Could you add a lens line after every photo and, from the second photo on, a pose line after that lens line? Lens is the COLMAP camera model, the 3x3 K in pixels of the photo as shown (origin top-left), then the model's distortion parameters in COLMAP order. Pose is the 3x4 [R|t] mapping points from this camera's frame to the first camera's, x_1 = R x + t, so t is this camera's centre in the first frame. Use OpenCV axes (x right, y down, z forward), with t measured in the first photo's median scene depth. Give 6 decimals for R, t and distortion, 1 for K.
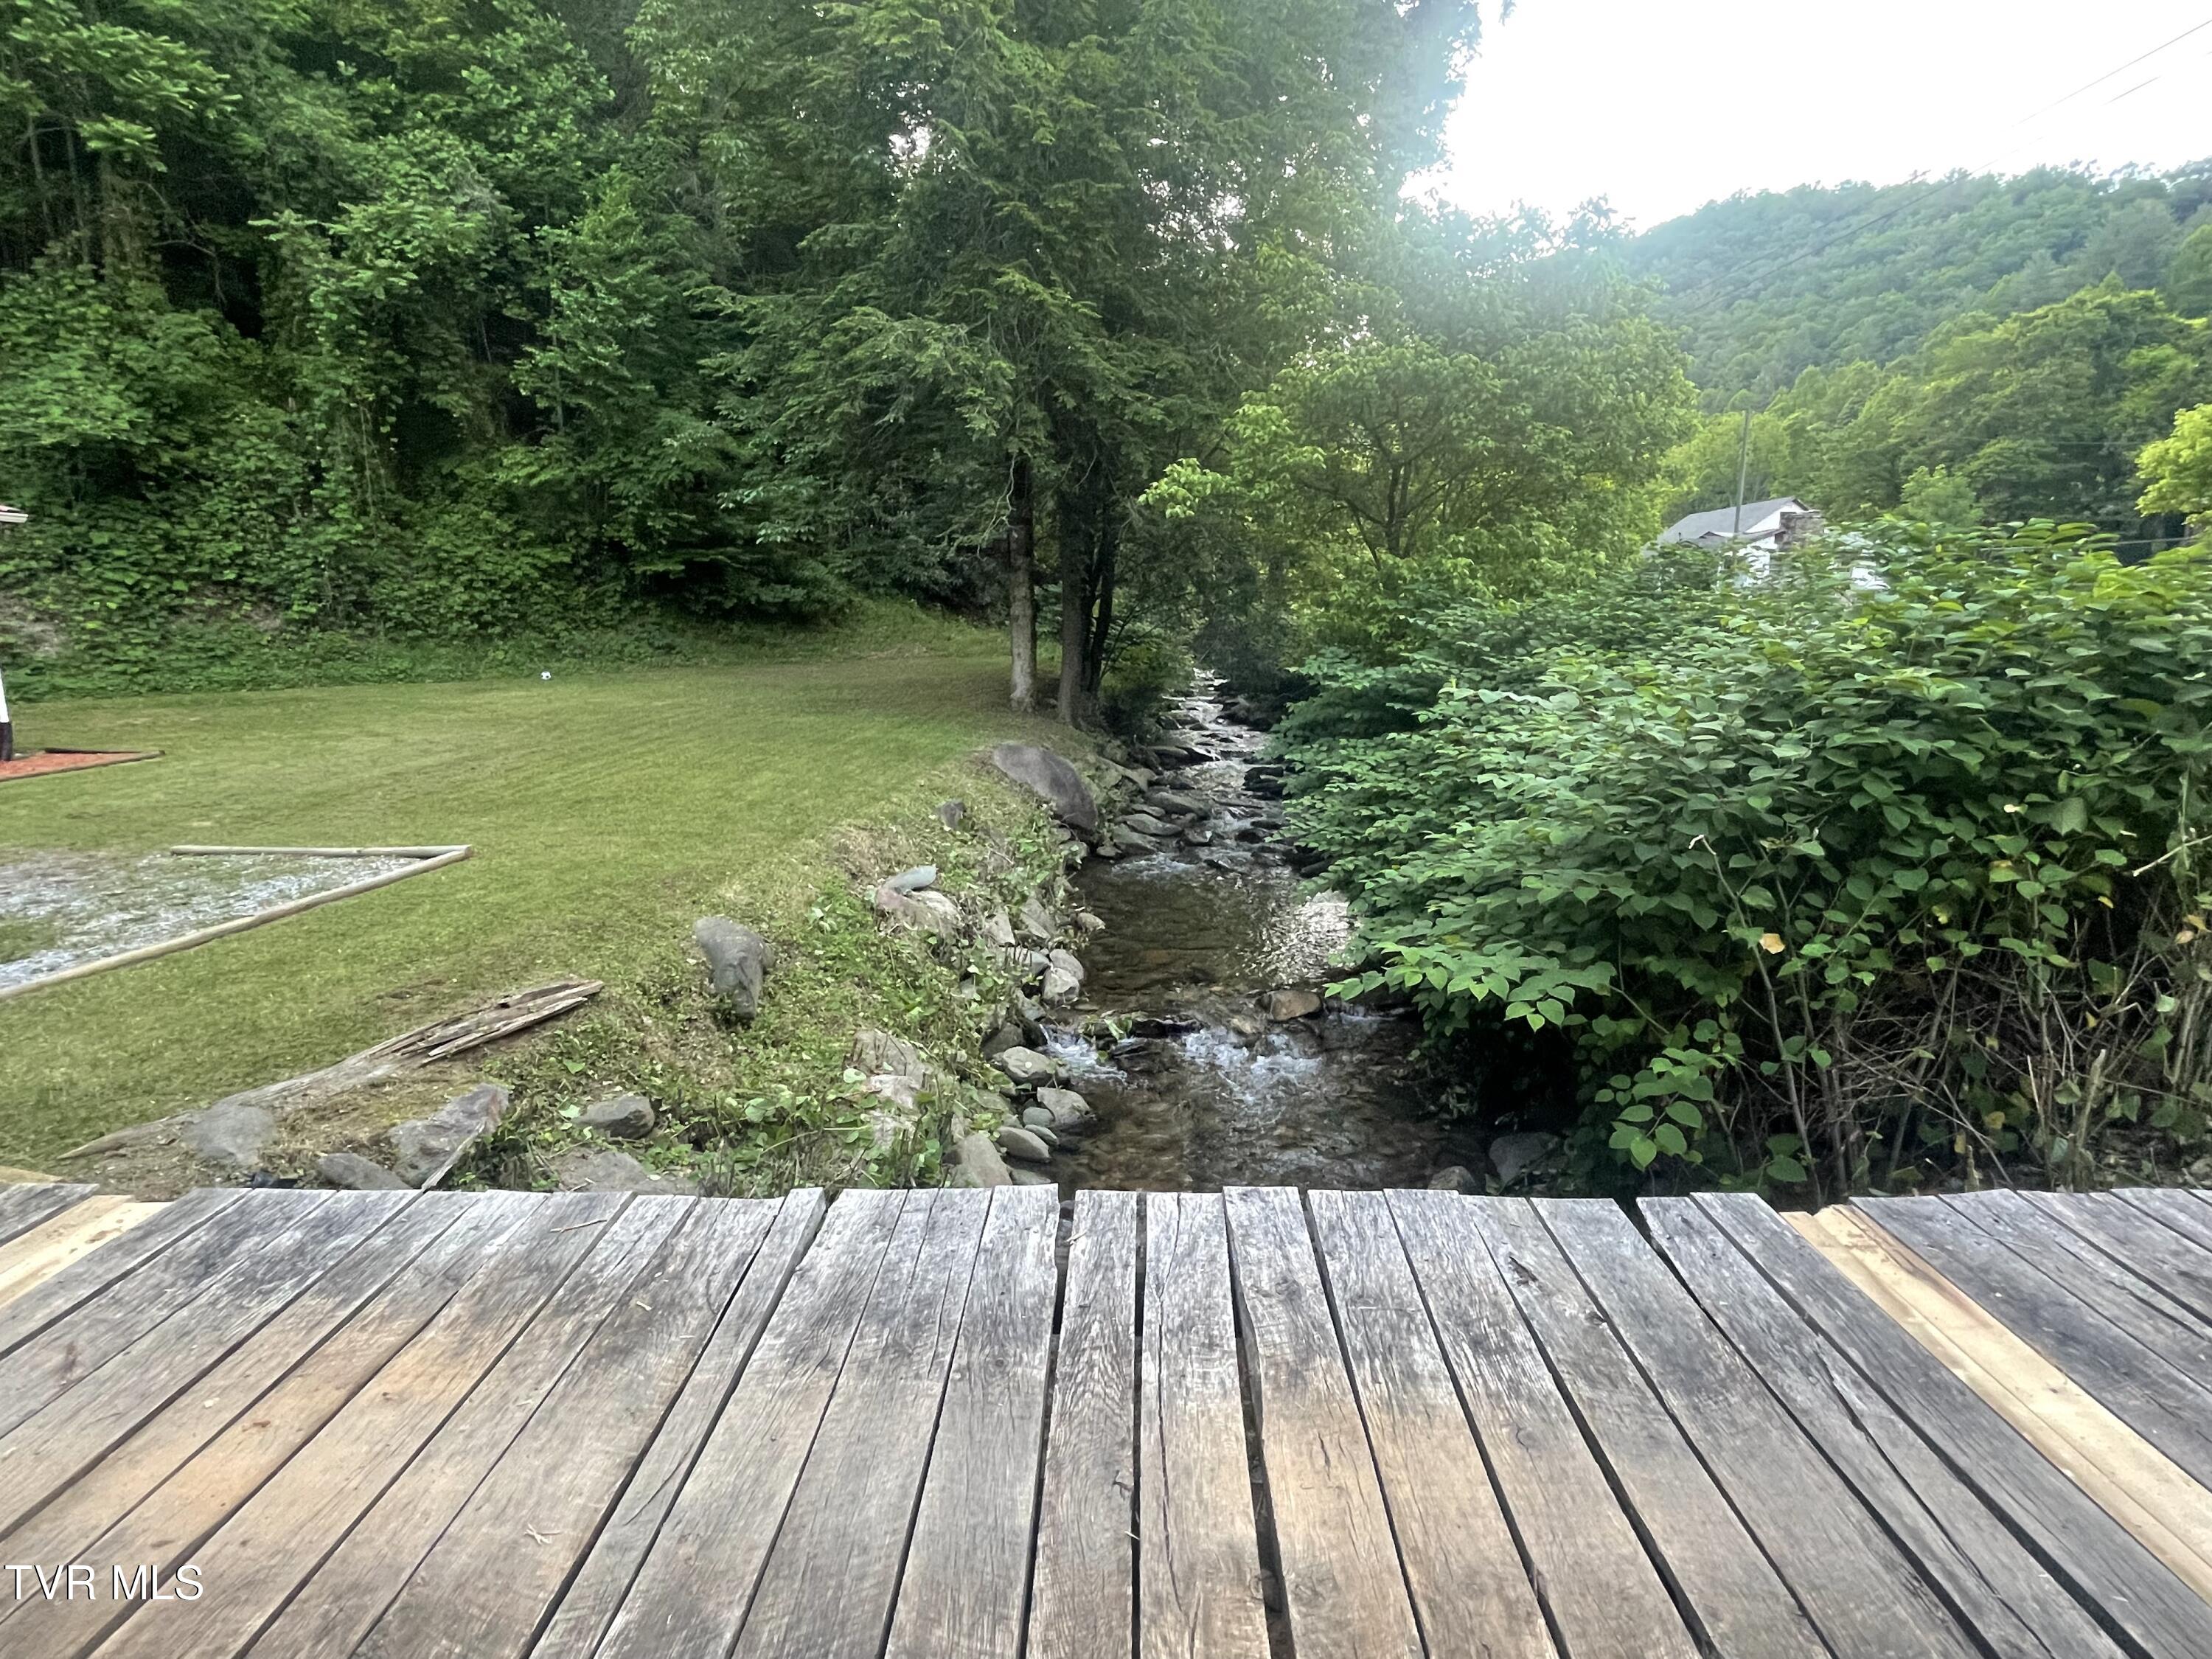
lens RADIAL K [[1102.5, 0, 1101.5], [0, 1102.5, 829.2], [0, 0, 1]] dist [-0.002099, 0.000083]
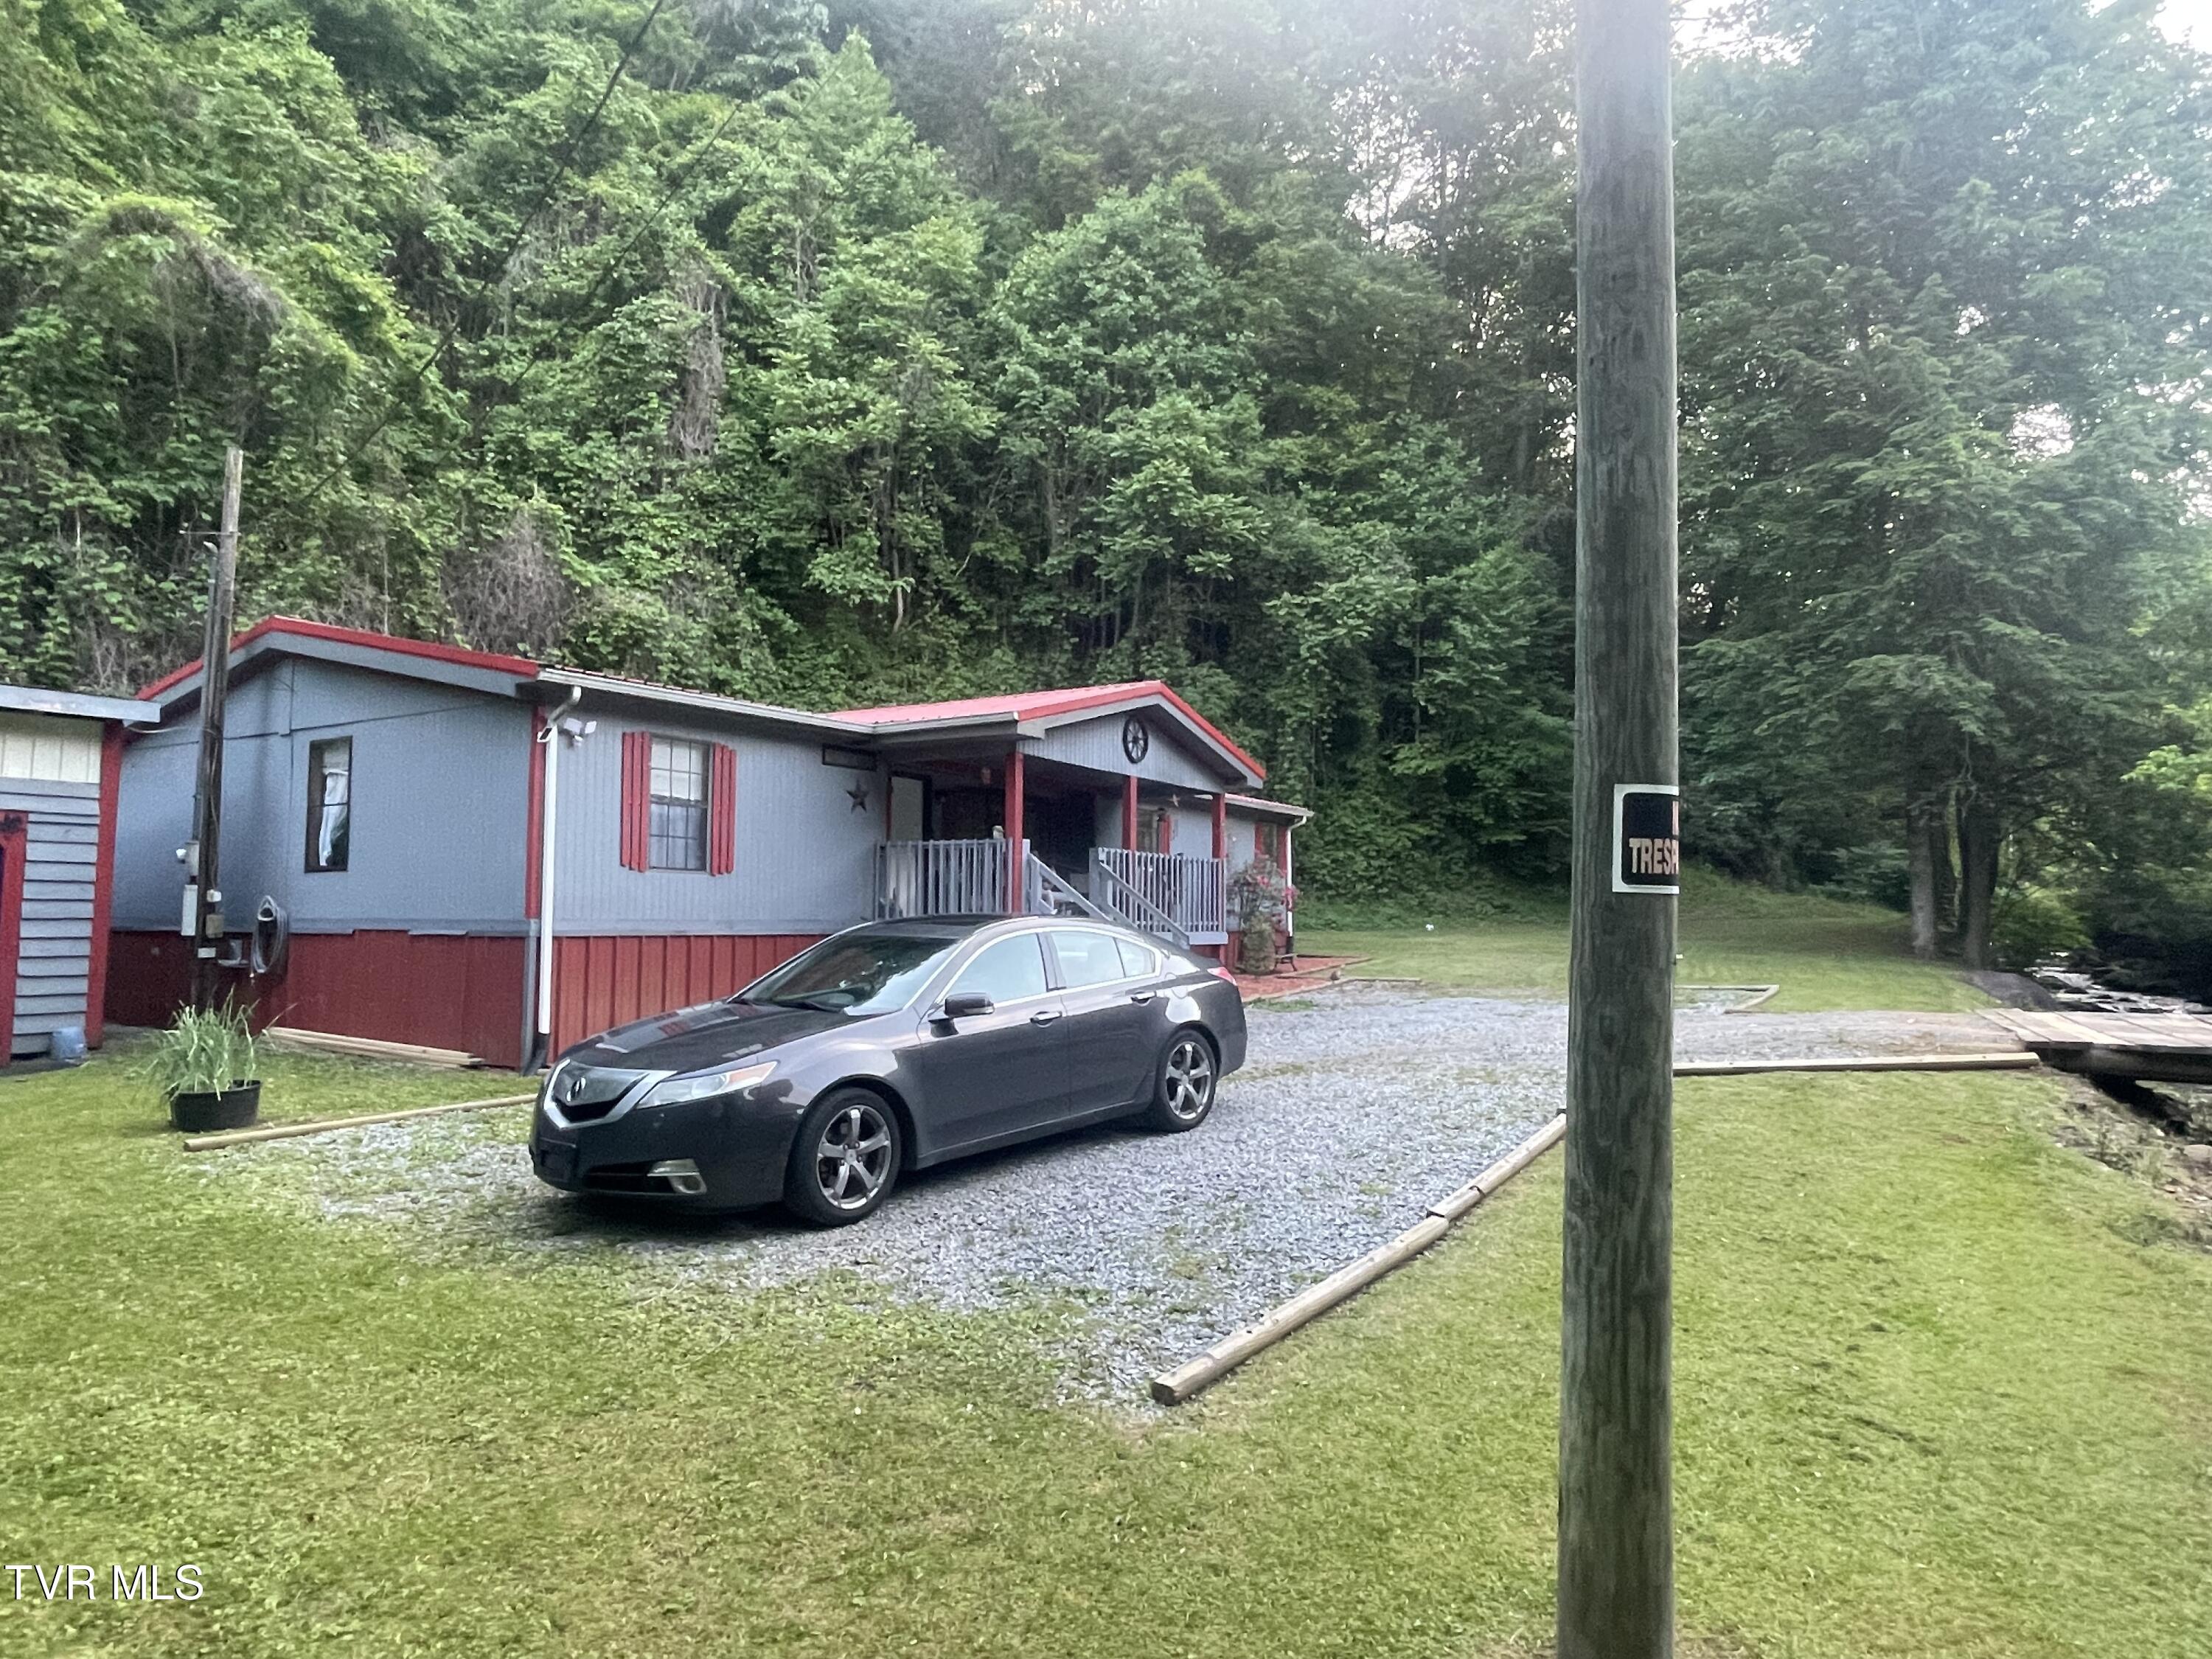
lens RADIAL K [[1356.5, 0, 1107.0], [0, 1356.5, 829.1], [0, 0, 1]] dist [-0.002331, 0.000267]
pose [[0.902571, -0.022694, -0.429943, -0.189731], [-0.079549, 0.972626, -0.218334, 0.108447], [0.423129, 0.231263, 0.876059, -0.472835]]
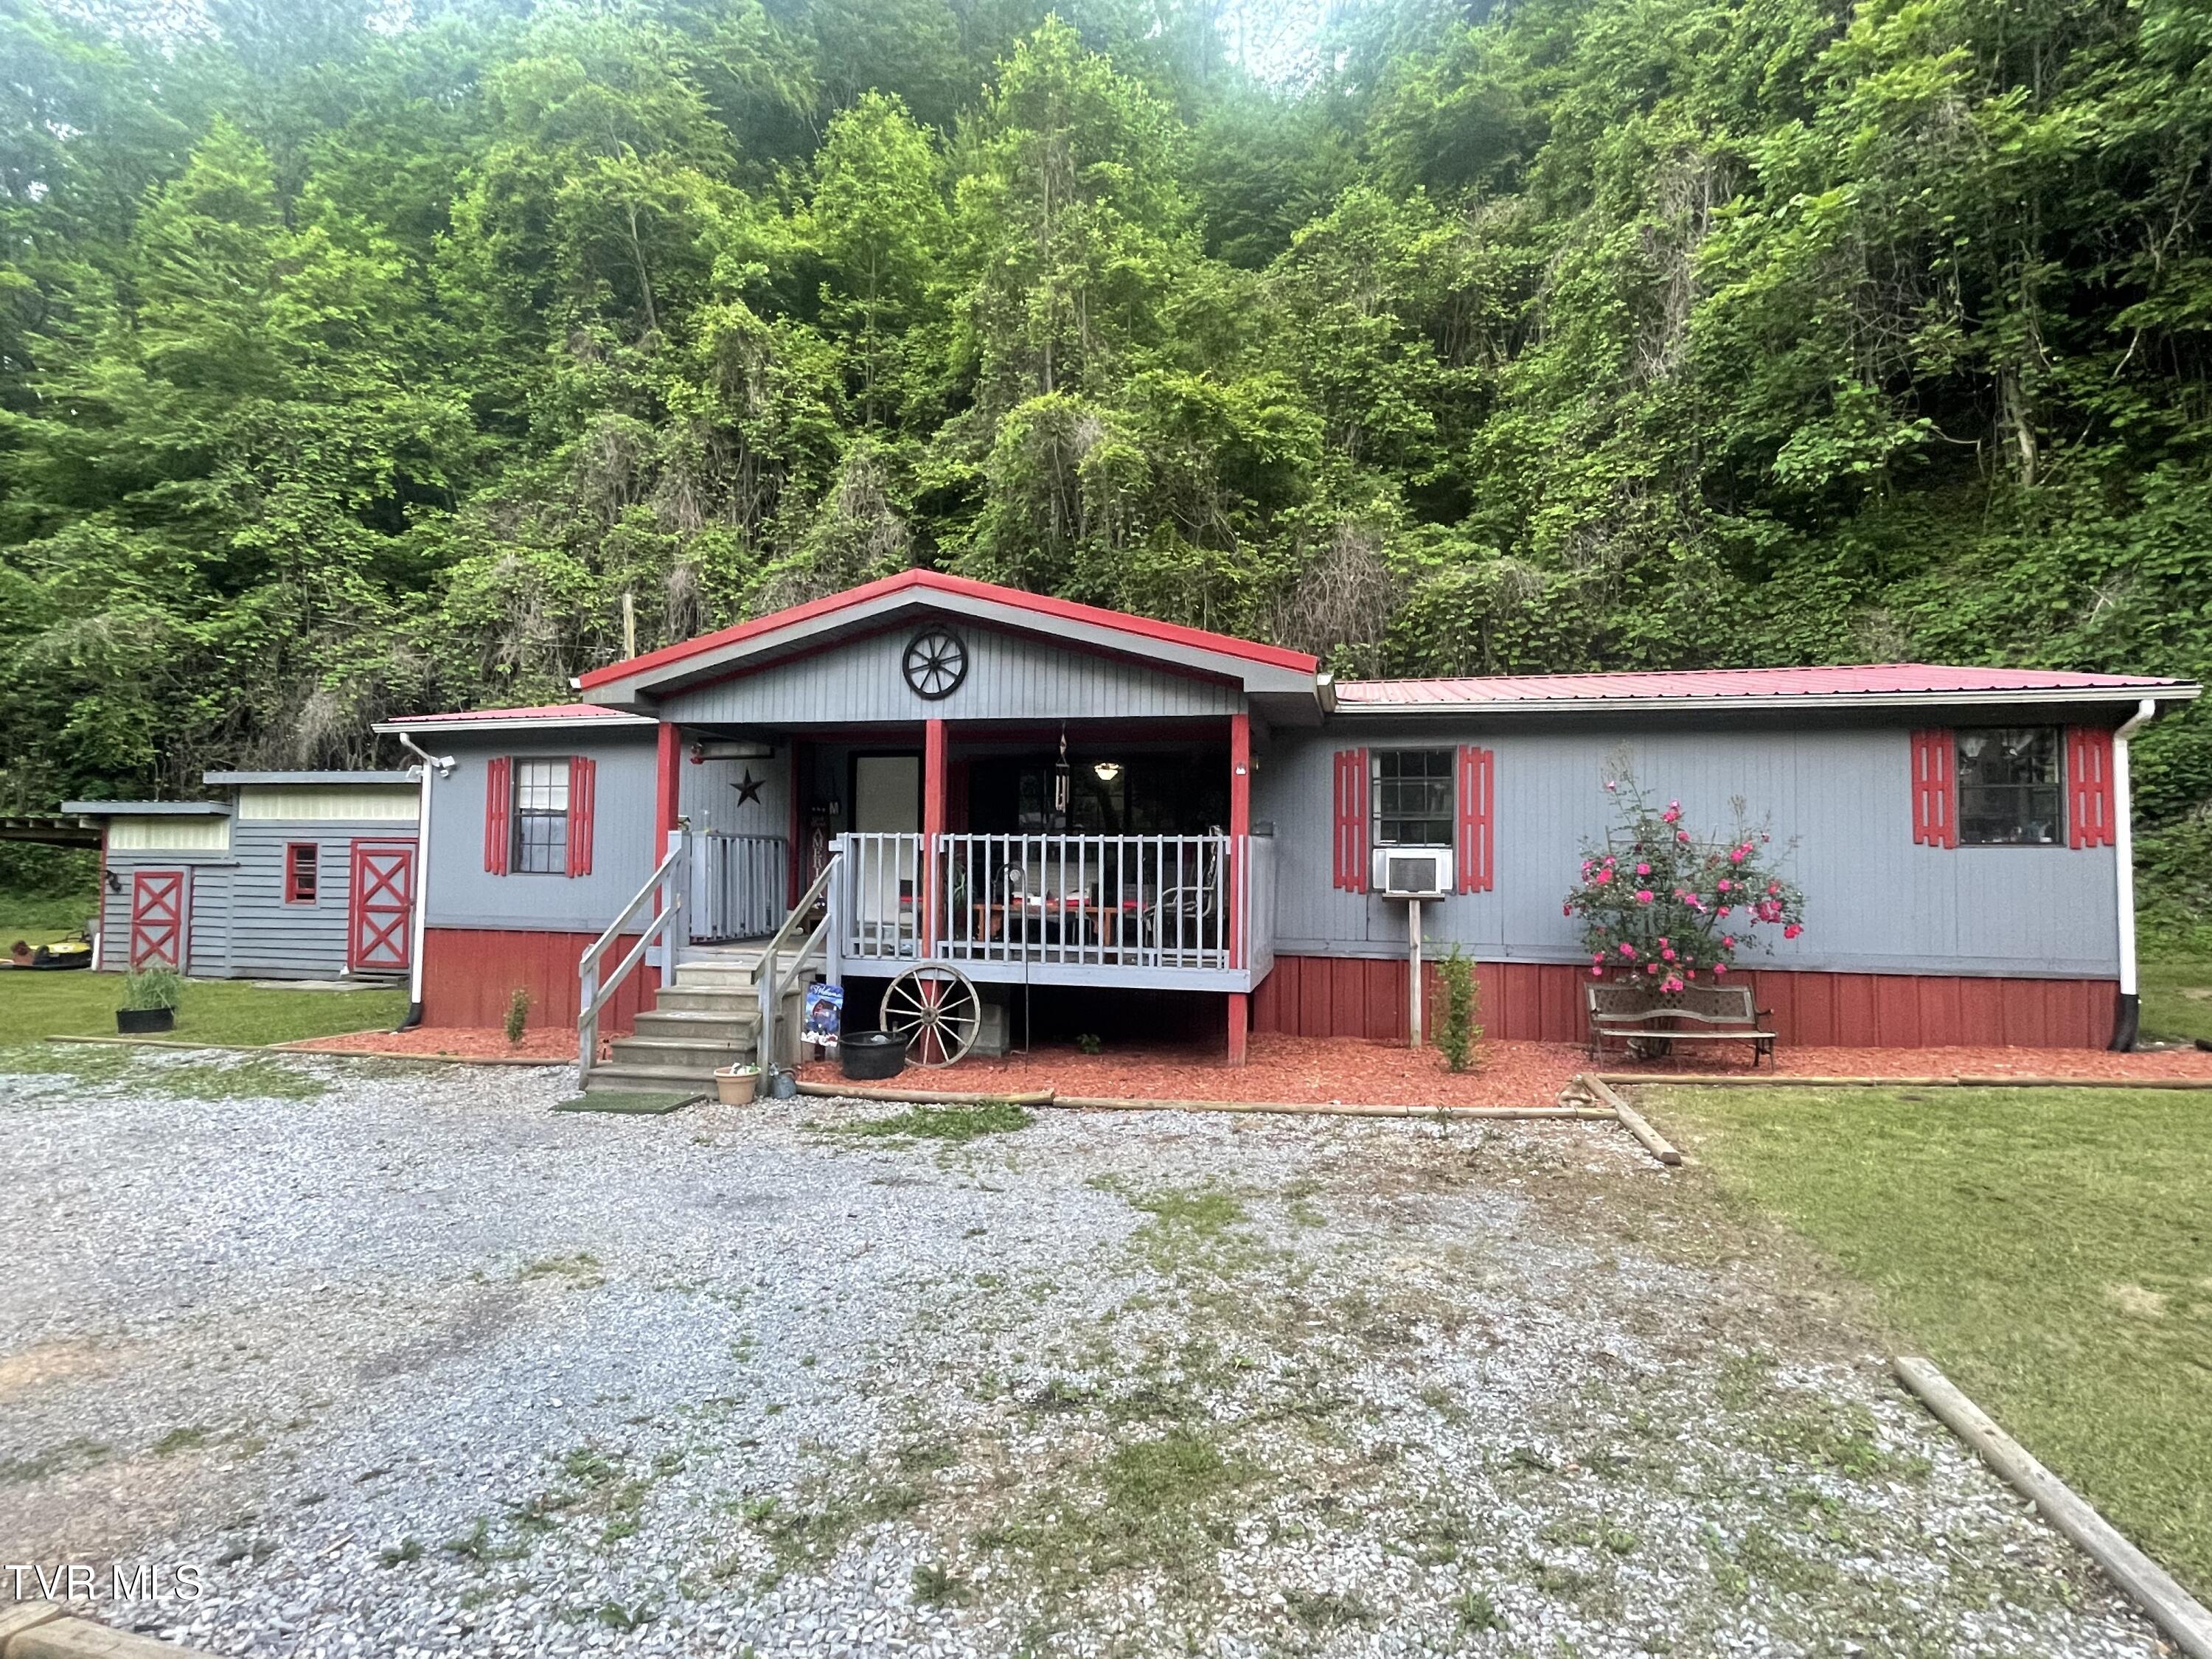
lens RADIAL K [[1102.5, 0, 1104.8], [0, 1102.5, 829.1], [0, 0, 1]] dist [-0.002099, 0.000083]
pose [[-0.152992, -0.039035, -0.987456, -0.029423], [-0.182130, 0.983217, -0.010650, -0.222791], [0.971299, 0.178216, -0.157534, 1.144515]]
